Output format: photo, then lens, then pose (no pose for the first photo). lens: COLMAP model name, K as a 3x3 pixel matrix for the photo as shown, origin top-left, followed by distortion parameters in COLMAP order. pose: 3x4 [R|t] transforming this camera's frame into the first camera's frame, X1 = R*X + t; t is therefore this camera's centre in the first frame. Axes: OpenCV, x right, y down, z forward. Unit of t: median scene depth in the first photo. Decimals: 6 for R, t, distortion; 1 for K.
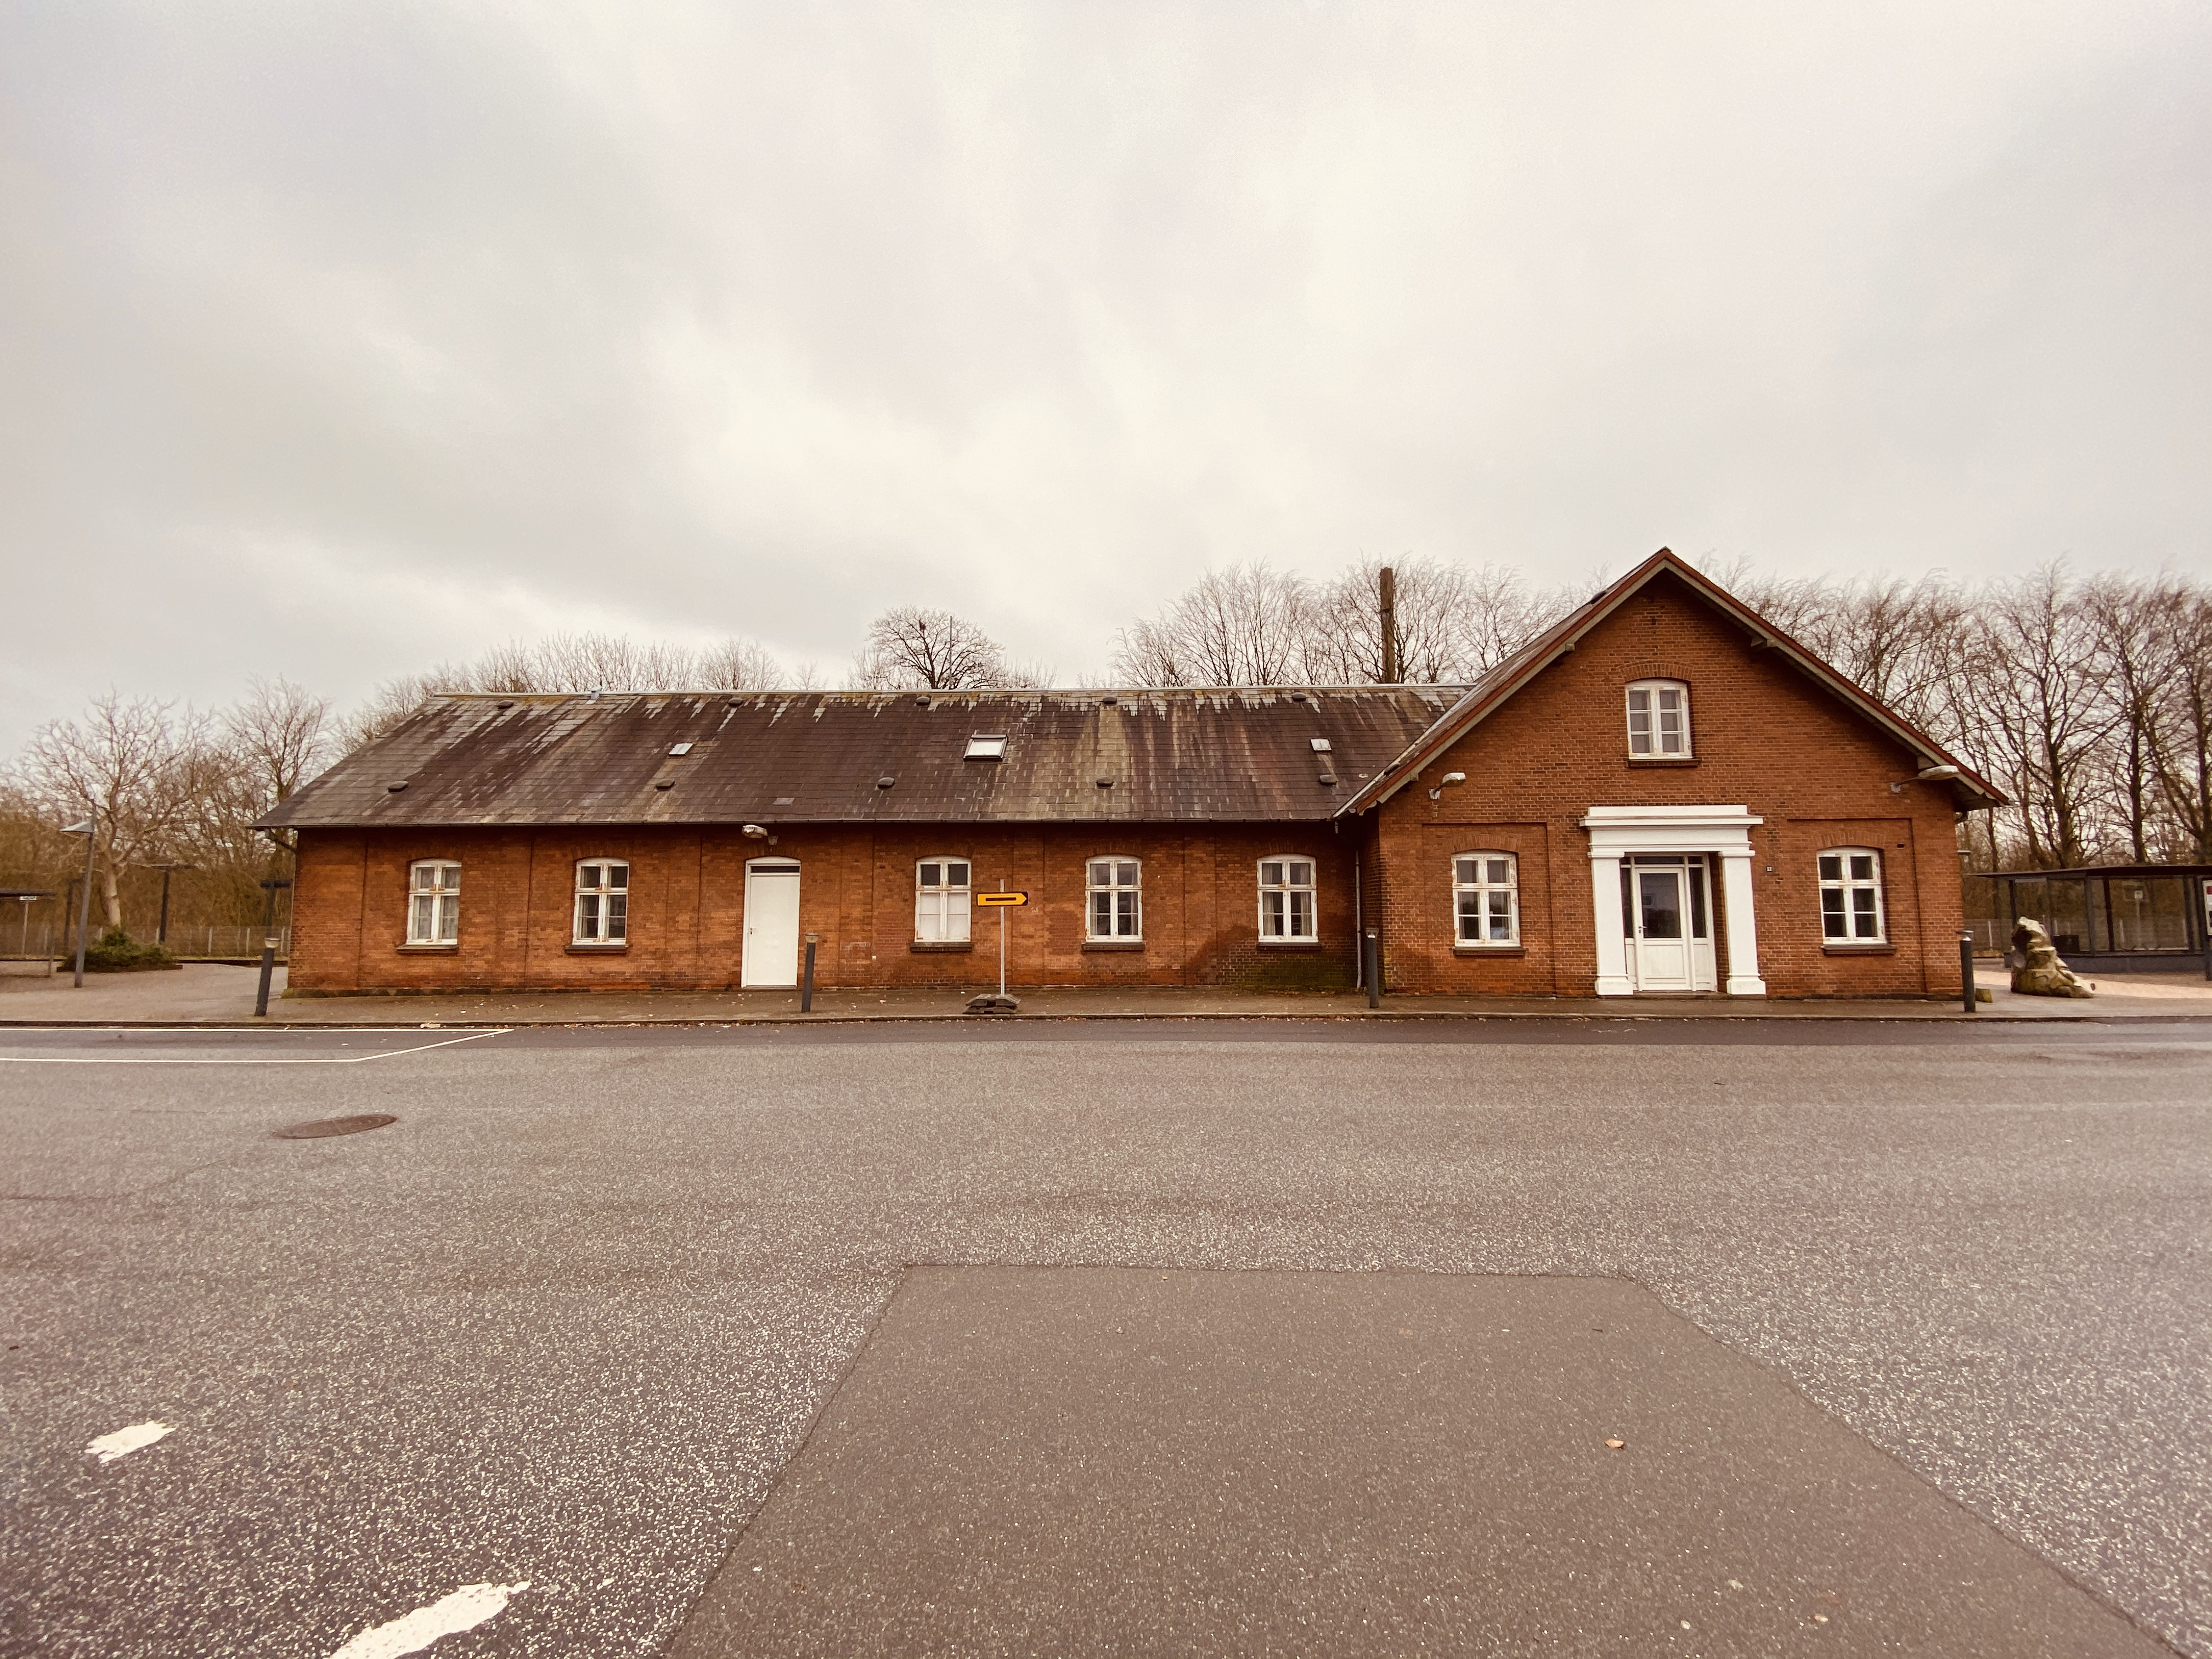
lens RADIAL K [[899.9, 0, 1107.0], [0, 899.9, 836.1], [0, 0, 1]] dist [0.021251, -0.020733]
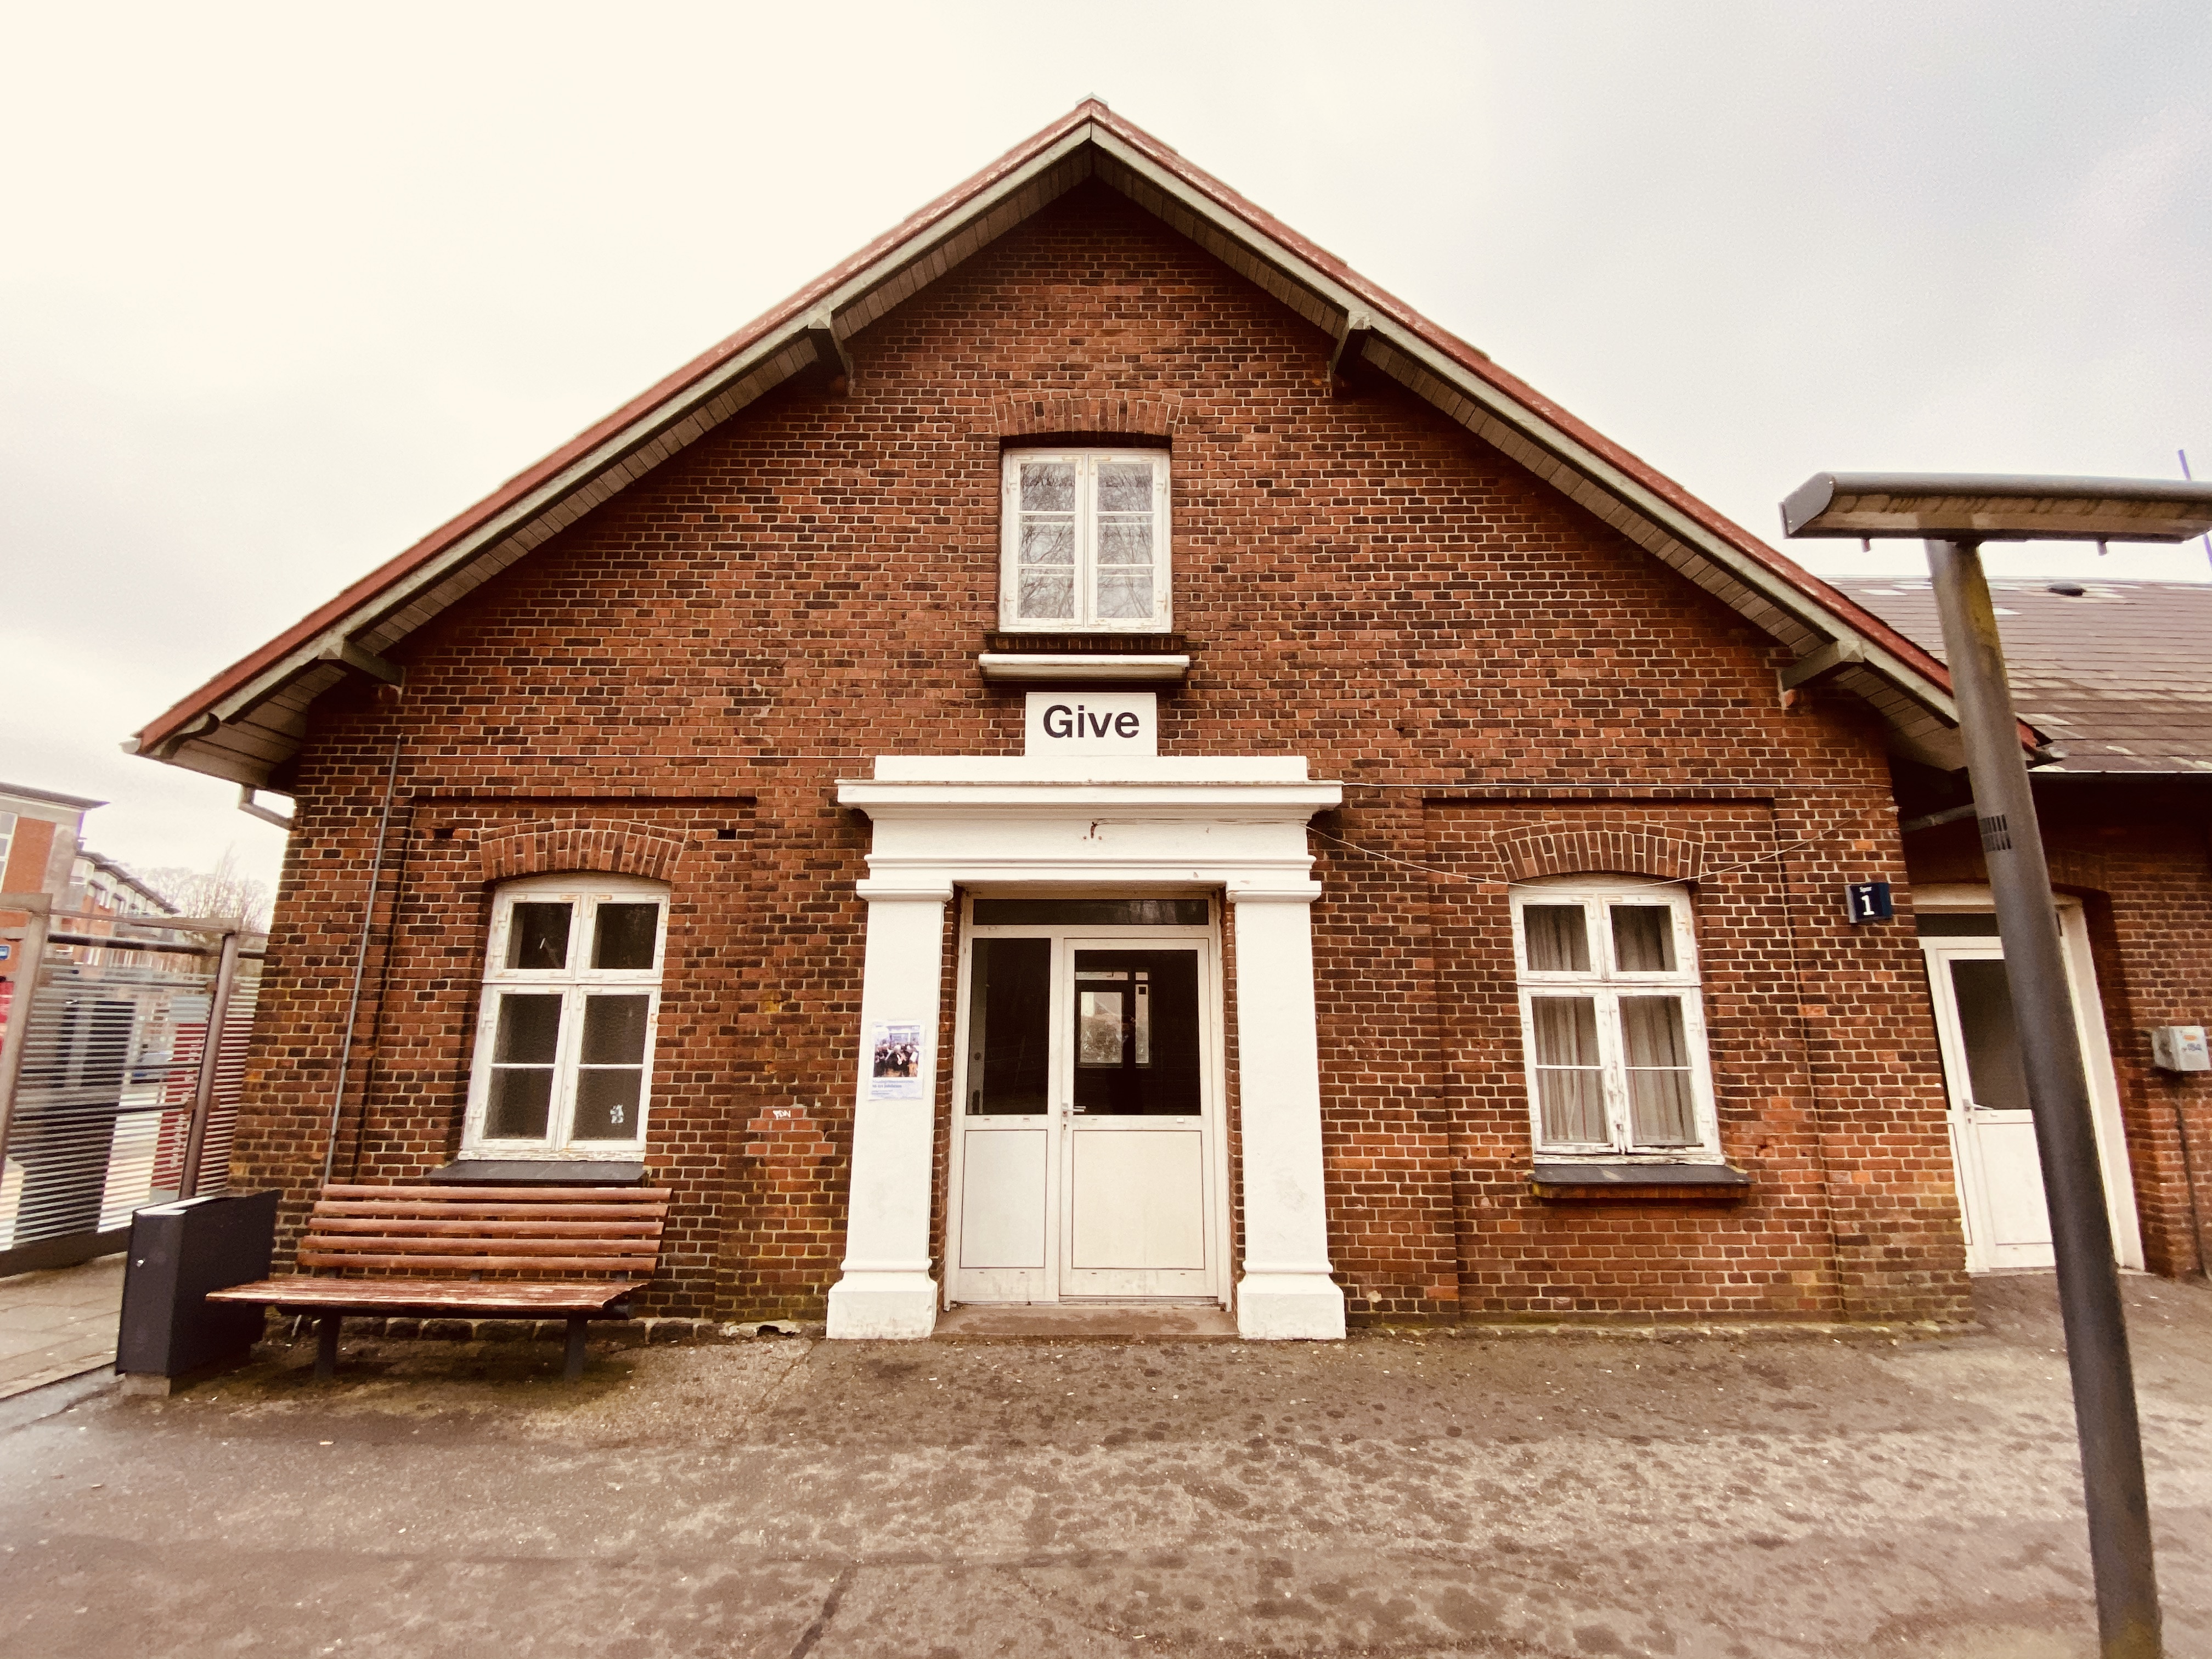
lens RADIAL K [[899.9, 0, 1107.0], [0, 899.9, 836.1], [0, 0, 1]] dist [0.021251, -0.020733]
pose [[0.999719, 0.012805, 0.019930, 0.621239], [-0.010303, 0.992607, -0.120936, 0.041112], [-0.021332, 0.120696, 0.992460, 0.652930]]
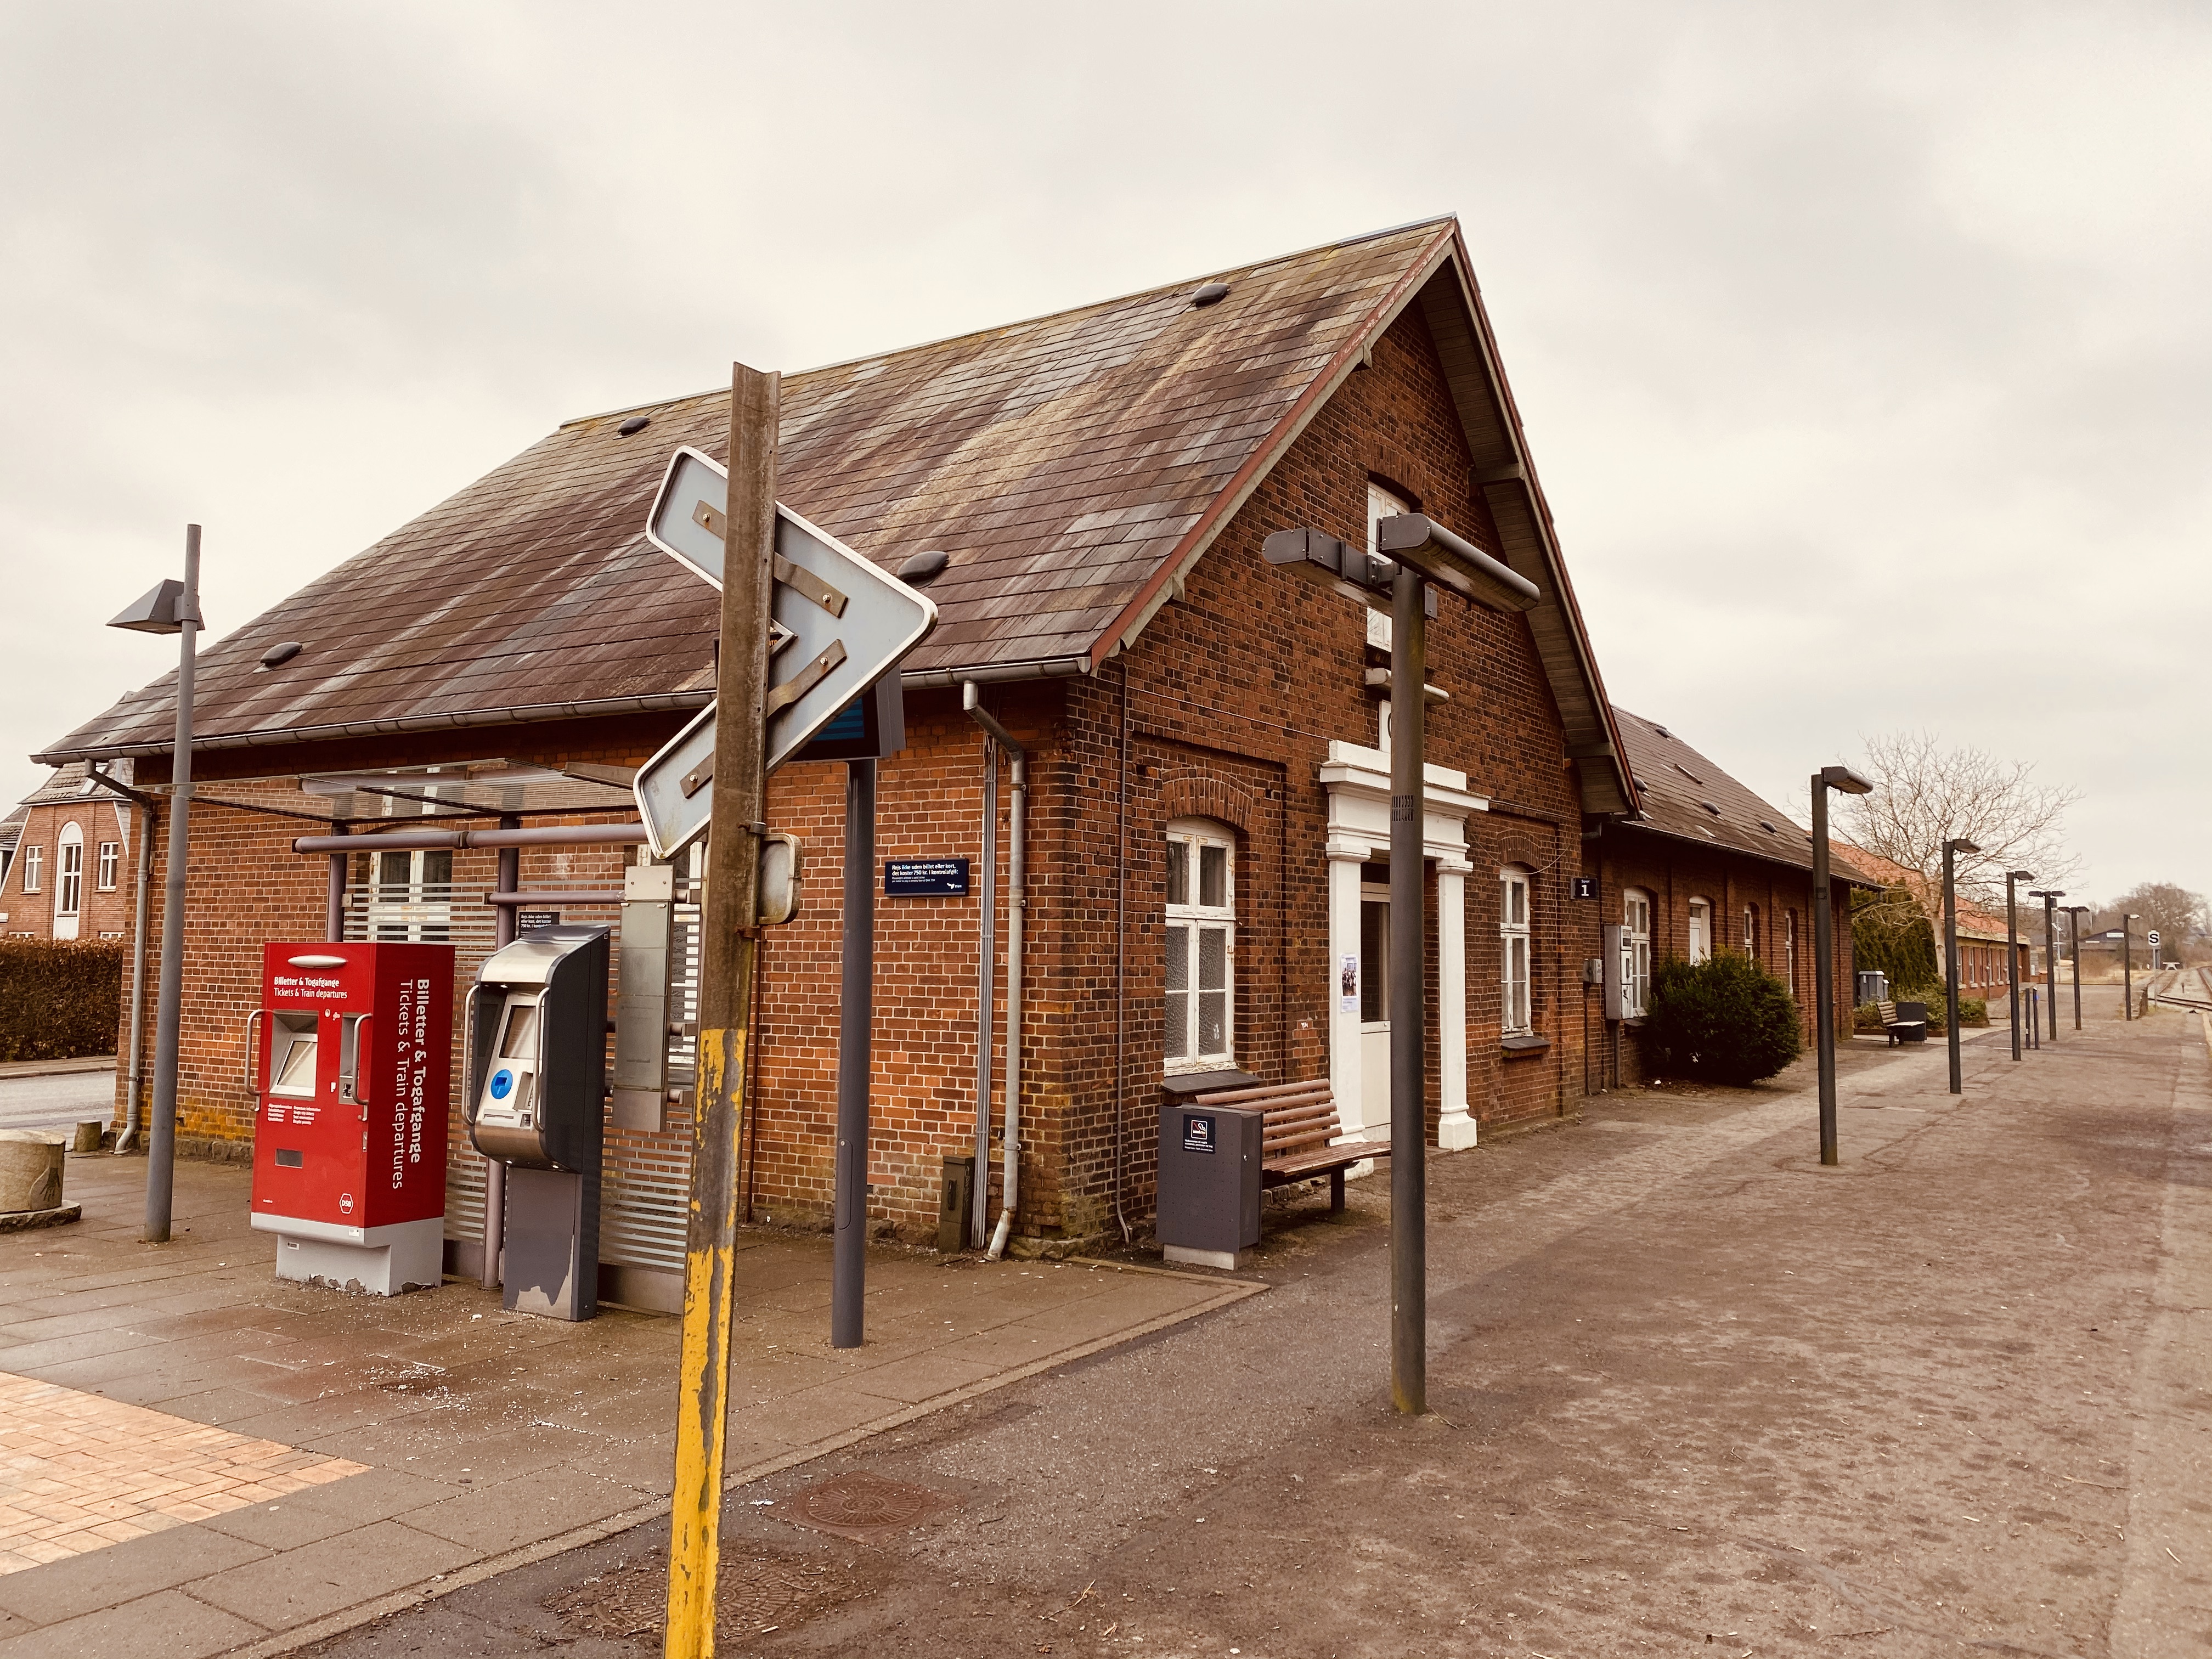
lens RADIAL K [[1650.7, 0, 1113.4], [0, 1650.7, 800.6], [0, 0, 1]] dist [0.125036, -0.000123]
pose [[0.519637, 0.087619, 0.849882, -0.190640], [-0.090068, 0.994803, -0.047490, 0.044230], [-0.849626, -0.051870, 0.524828, 0.674522]]
